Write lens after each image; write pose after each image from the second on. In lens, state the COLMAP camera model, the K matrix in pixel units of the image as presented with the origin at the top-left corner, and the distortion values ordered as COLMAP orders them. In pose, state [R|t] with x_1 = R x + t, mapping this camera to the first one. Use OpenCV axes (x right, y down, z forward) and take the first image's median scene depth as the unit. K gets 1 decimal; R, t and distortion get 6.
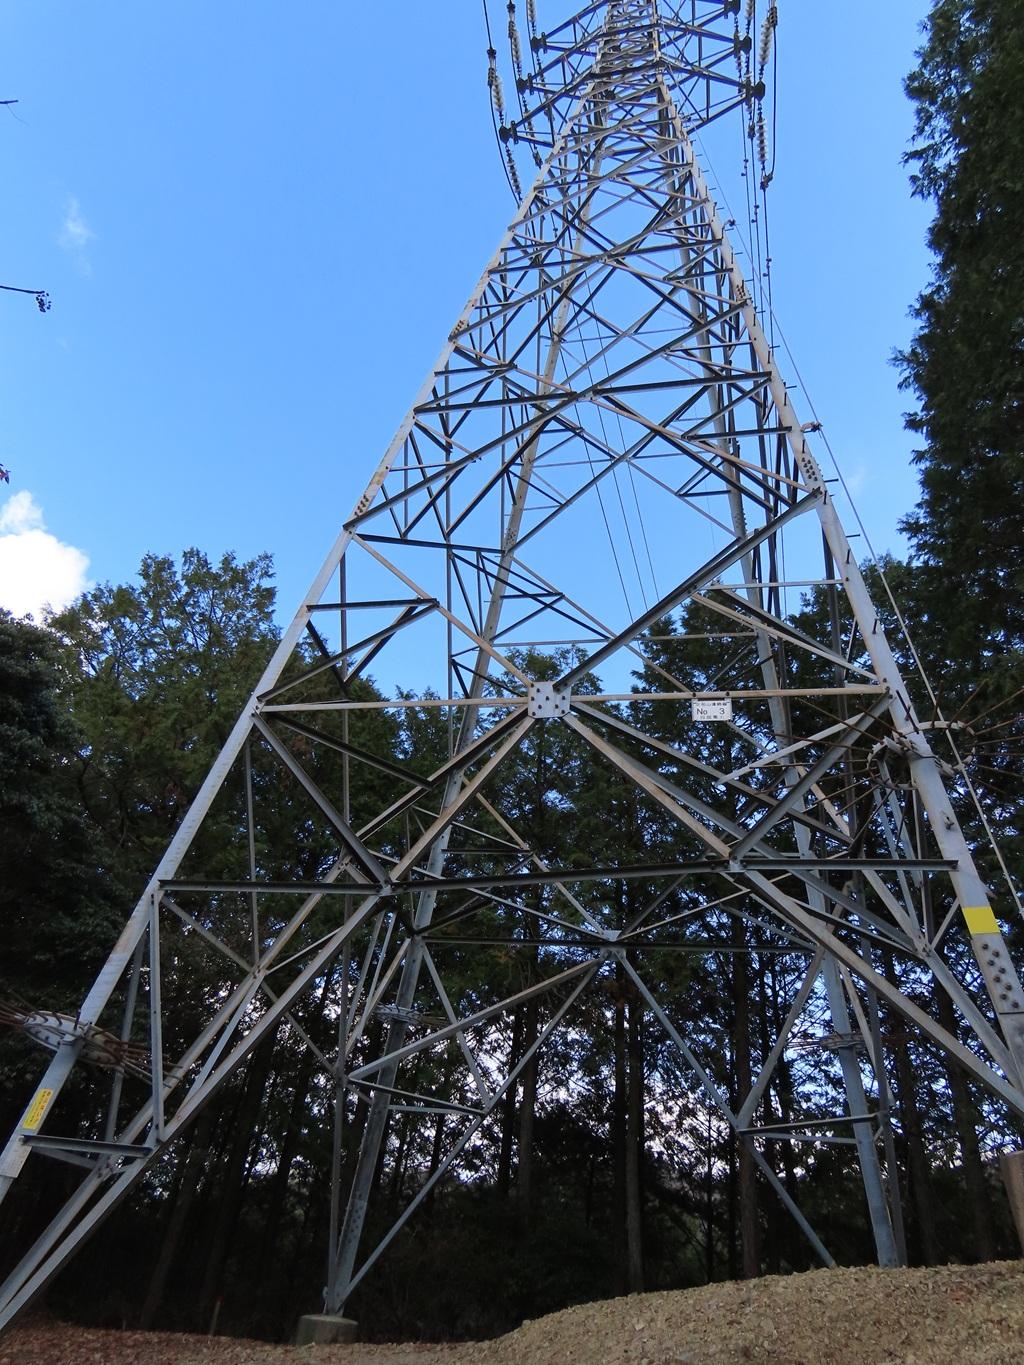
lens RADIAL K [[860.7, 0, 511.0], [0, 860.7, 682.0], [0, 0, 1]] dist [-0.011661, -0.002062]
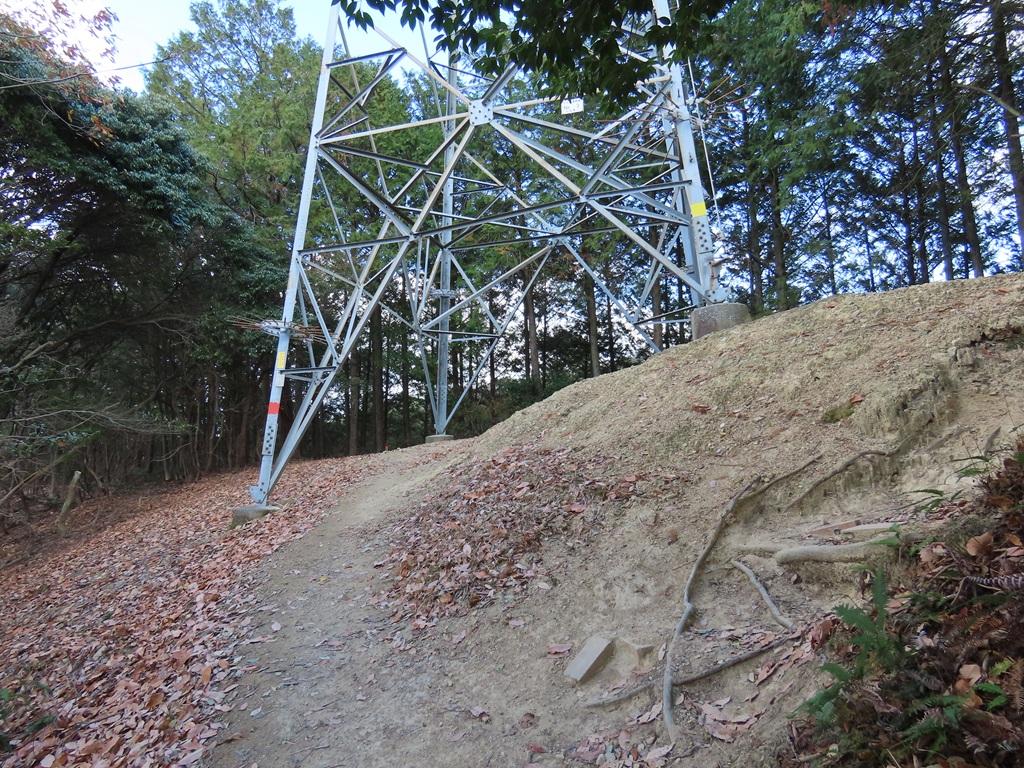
lens RADIAL K [[645.7, 0, 512.4], [0, 645.7, 384.1], [0, 0, 1]] dist [-0.011661, -0.002062]
pose [[0.987133, -0.144449, -0.068573, 0.074225], [0.159310, 0.851686, 0.499251, -0.094530], [-0.013714, -0.503752, 0.863739, -0.243742]]
